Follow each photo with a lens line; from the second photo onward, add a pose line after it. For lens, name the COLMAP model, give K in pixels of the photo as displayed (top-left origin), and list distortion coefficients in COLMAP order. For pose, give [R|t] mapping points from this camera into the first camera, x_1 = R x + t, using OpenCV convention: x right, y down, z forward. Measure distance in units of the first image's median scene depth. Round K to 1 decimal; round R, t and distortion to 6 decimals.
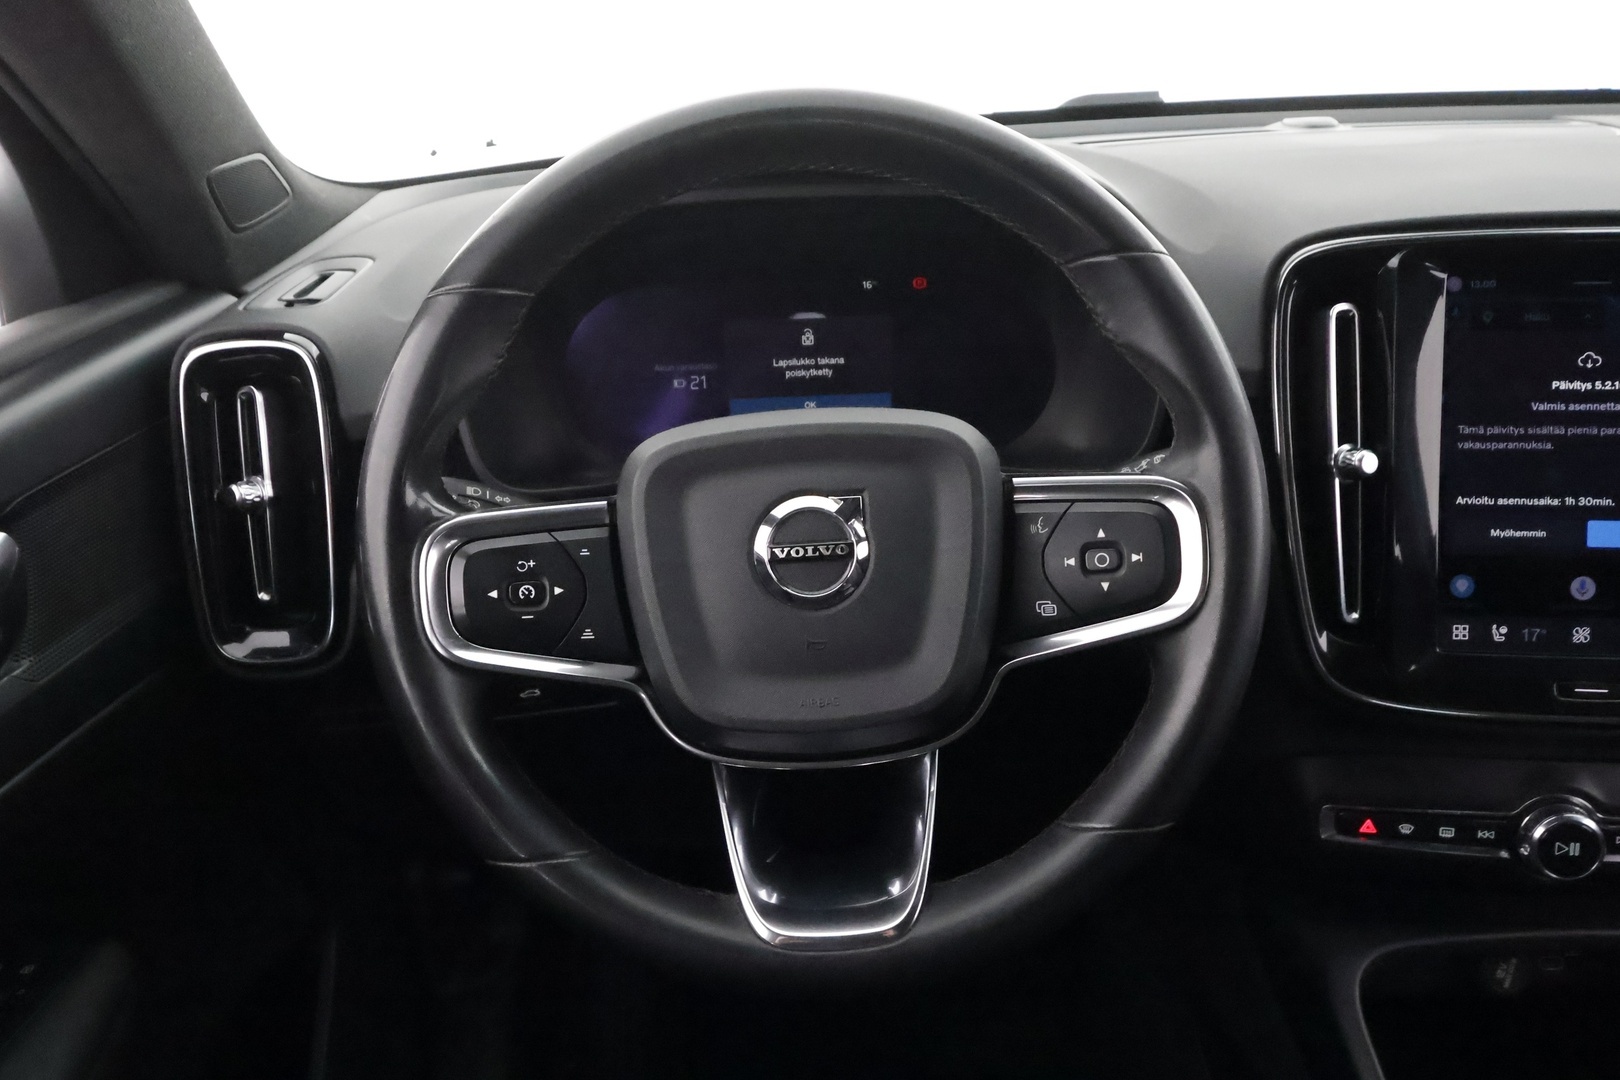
lens RADIAL K [[1306.9, 0, 807.4], [0, 1306.9, 540.2], [0, 0, 1]] dist [0.025901, -0.014871]
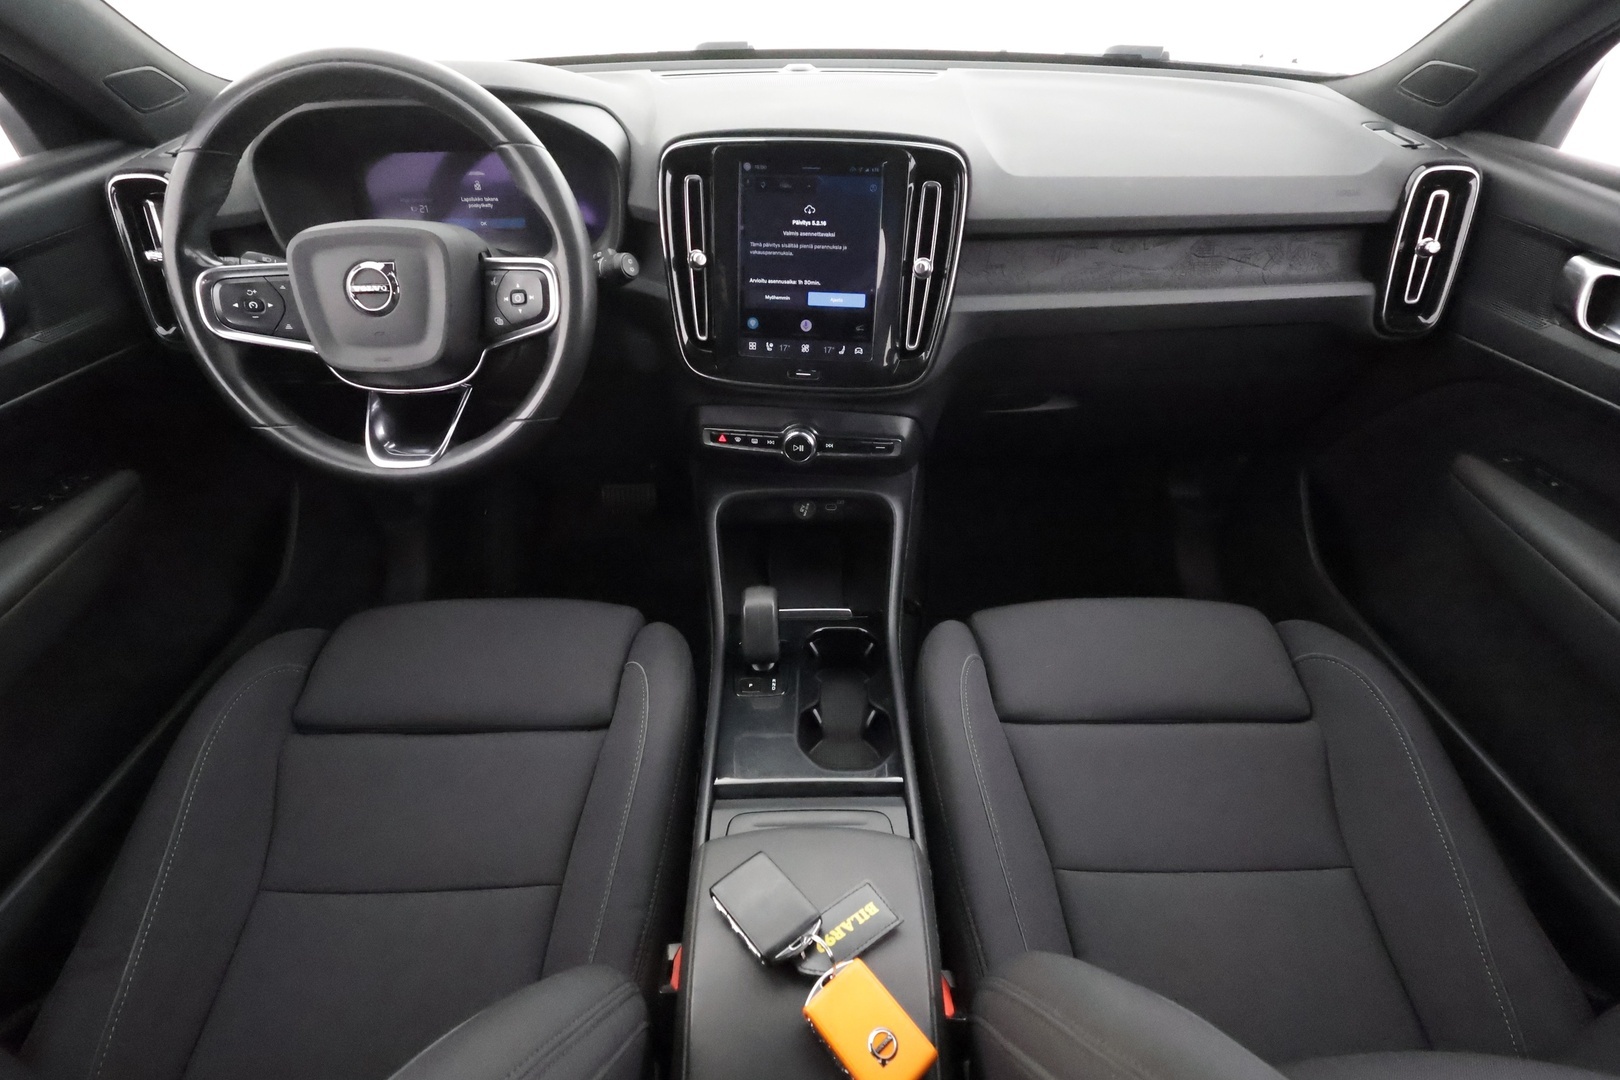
lens RADIAL K [[764.4, 0, 793.5], [0, 764.4, 539.2], [0, 0, 1]] dist [0.009107, -0.000167]
pose [[0.999591, 0.026159, 0.011541, 0.575314], [-0.028284, 0.963722, 0.265406, 0.042584], [-0.004179, -0.265624, 0.964068, -0.287603]]
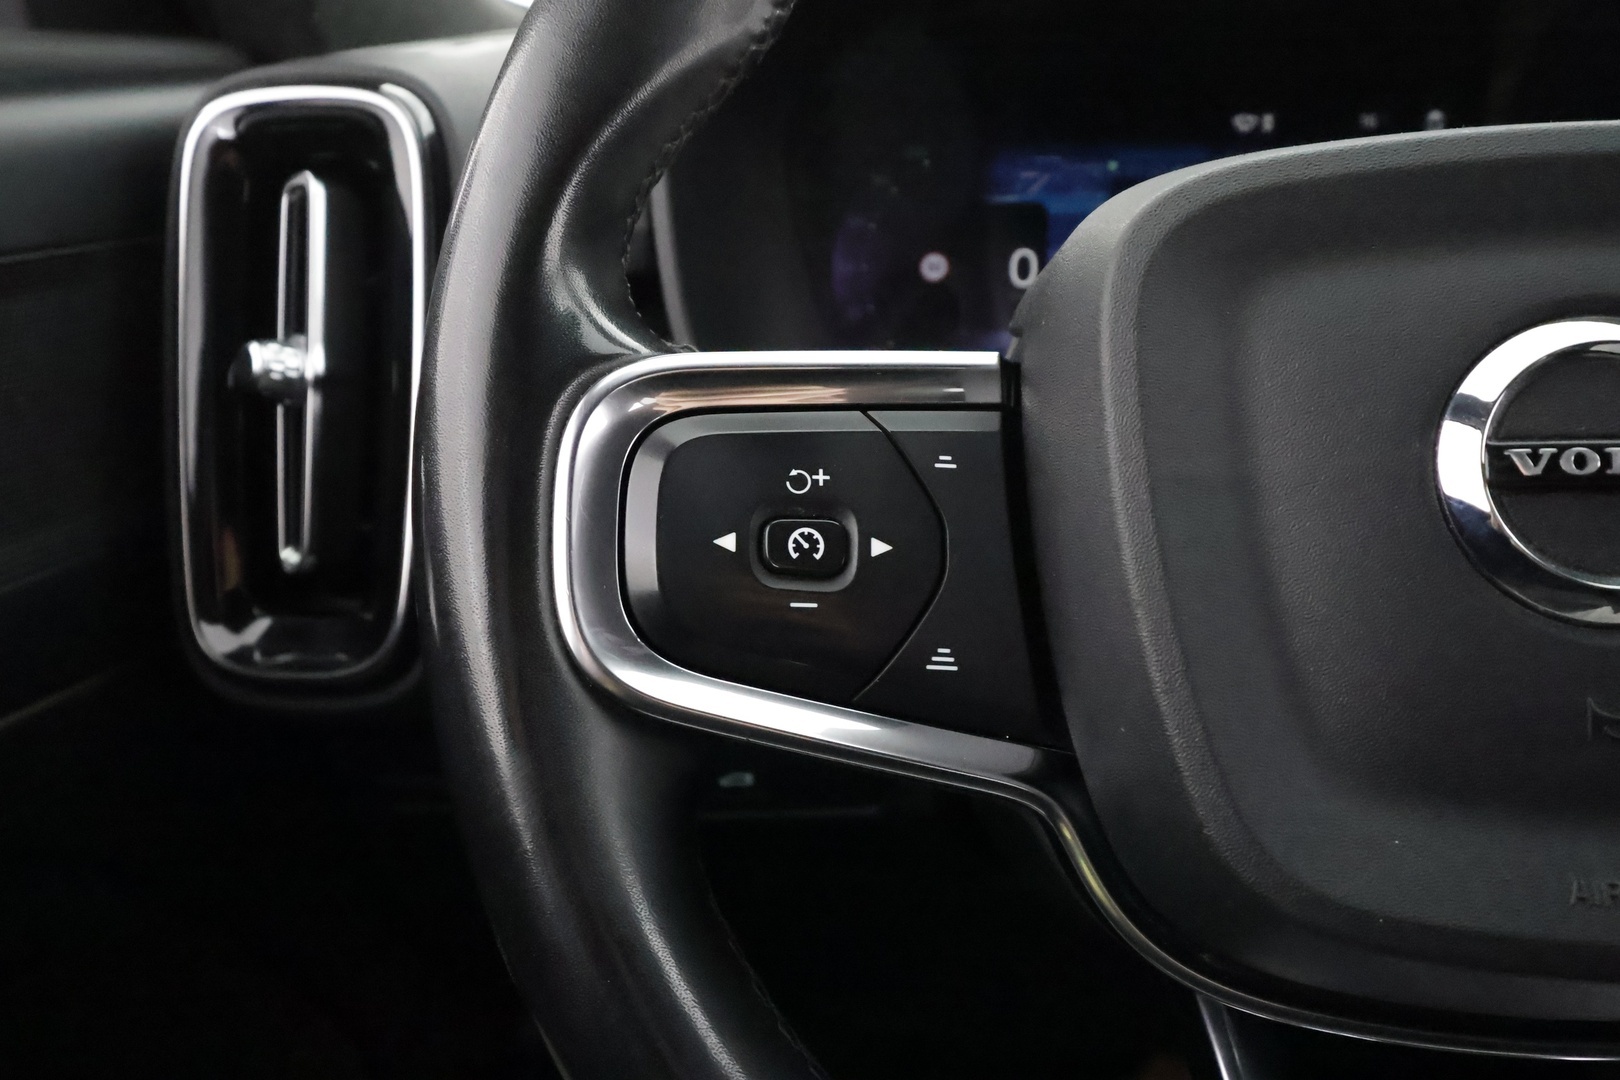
lens RADIAL K [[1306.9, 0, 824.0], [0, 1306.9, 547.0], [0, 0, 1]] dist [0.025901, -0.014871]
pose [[0.988822, 0.055506, -0.138383, -0.129102], [-0.062291, 0.997034, -0.045190, 0.049603], [0.135465, 0.053305, 0.989347, 0.505967]]
